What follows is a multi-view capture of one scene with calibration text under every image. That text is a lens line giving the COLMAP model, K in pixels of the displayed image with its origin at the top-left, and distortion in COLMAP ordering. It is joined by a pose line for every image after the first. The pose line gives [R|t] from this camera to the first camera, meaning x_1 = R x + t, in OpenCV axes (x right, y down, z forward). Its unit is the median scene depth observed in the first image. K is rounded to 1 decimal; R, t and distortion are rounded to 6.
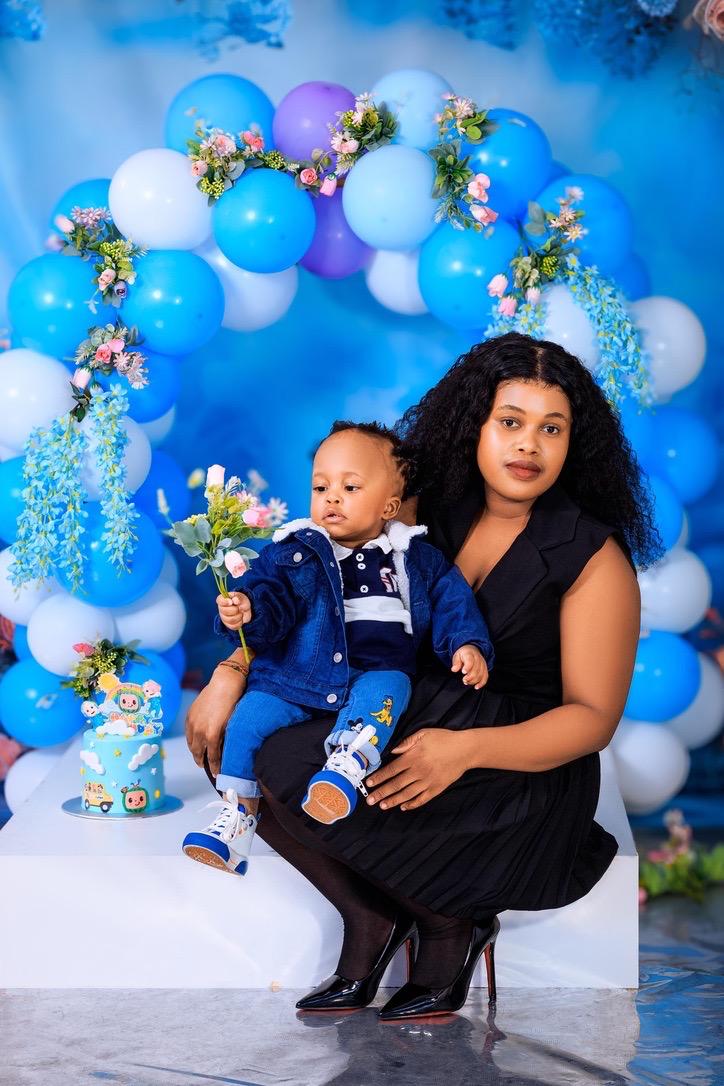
lens RADIAL K [[2728.7, 0, 362.0], [0, 2728.7, 543.0], [0, 0, 1]] dist [0.032303, 0.692760]
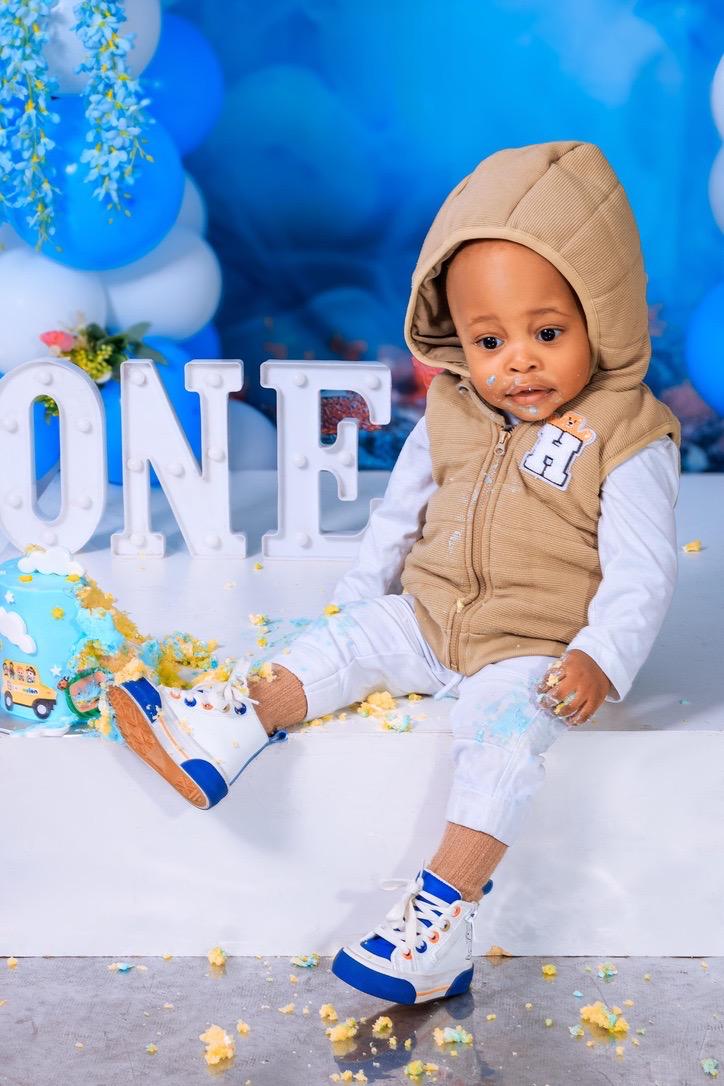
lens RADIAL K [[2851.5, 0, 365.8], [0, 2851.5, 567.4], [0, 0, 1]] dist [0.041689, -0.273488]
pose [[0.999950, -0.009352, 0.003454, -0.035923], [0.008761, 0.989646, 0.143259, -0.001991], [-0.004758, -0.143221, 0.989679, 0.361692]]
